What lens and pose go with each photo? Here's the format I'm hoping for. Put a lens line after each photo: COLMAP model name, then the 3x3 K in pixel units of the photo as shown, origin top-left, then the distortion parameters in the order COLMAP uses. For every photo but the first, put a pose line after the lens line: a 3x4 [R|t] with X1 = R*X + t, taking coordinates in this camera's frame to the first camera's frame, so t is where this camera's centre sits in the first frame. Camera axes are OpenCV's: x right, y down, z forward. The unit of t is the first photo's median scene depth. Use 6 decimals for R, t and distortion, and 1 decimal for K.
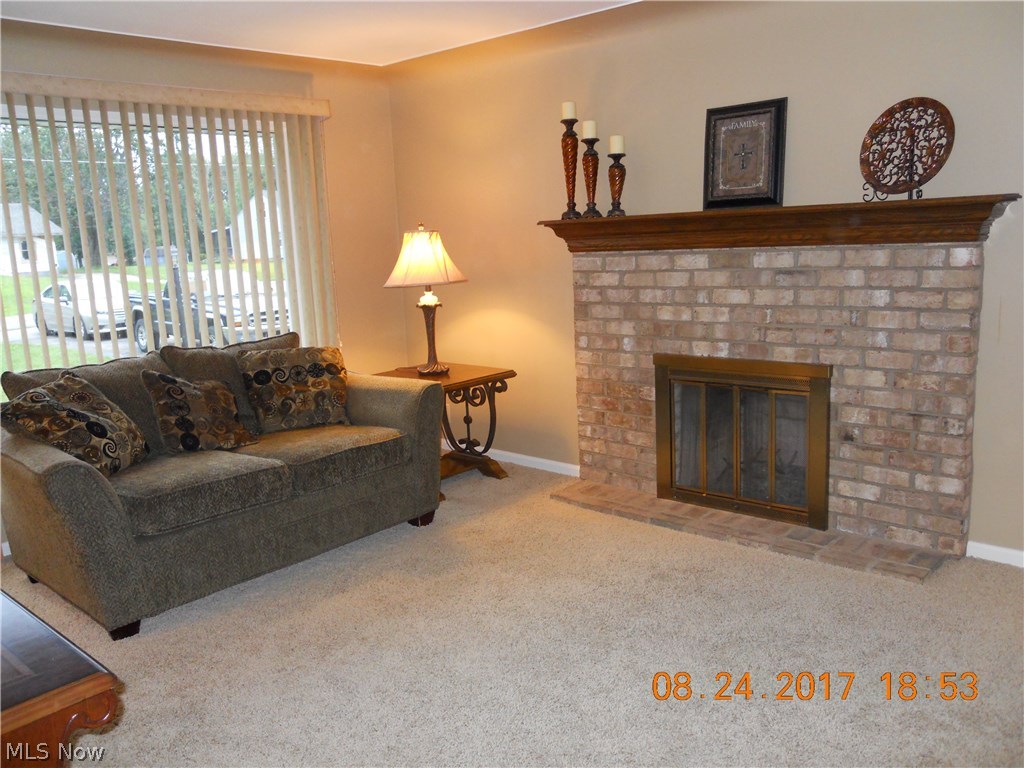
lens RADIAL K [[833.9, 0, 506.3], [0, 833.9, 378.0], [0, 0, 1]] dist [-0.012824, -0.008461]
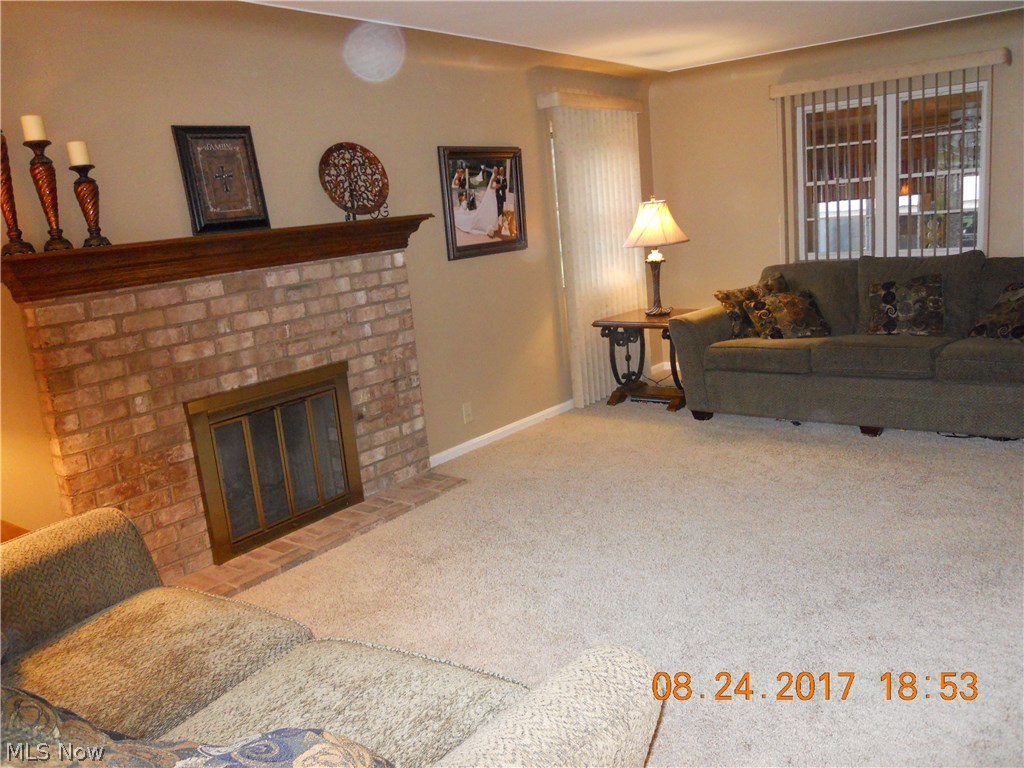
lens RADIAL K [[833.9, 0, 507.3], [0, 833.9, 391.4], [0, 0, 1]] dist [-0.012824, -0.008461]
pose [[-0.066518, -0.155994, 0.985516, -0.747118], [0.274297, 0.946789, 0.168378, -0.102517], [-0.959342, 0.281524, -0.020190, 0.769472]]
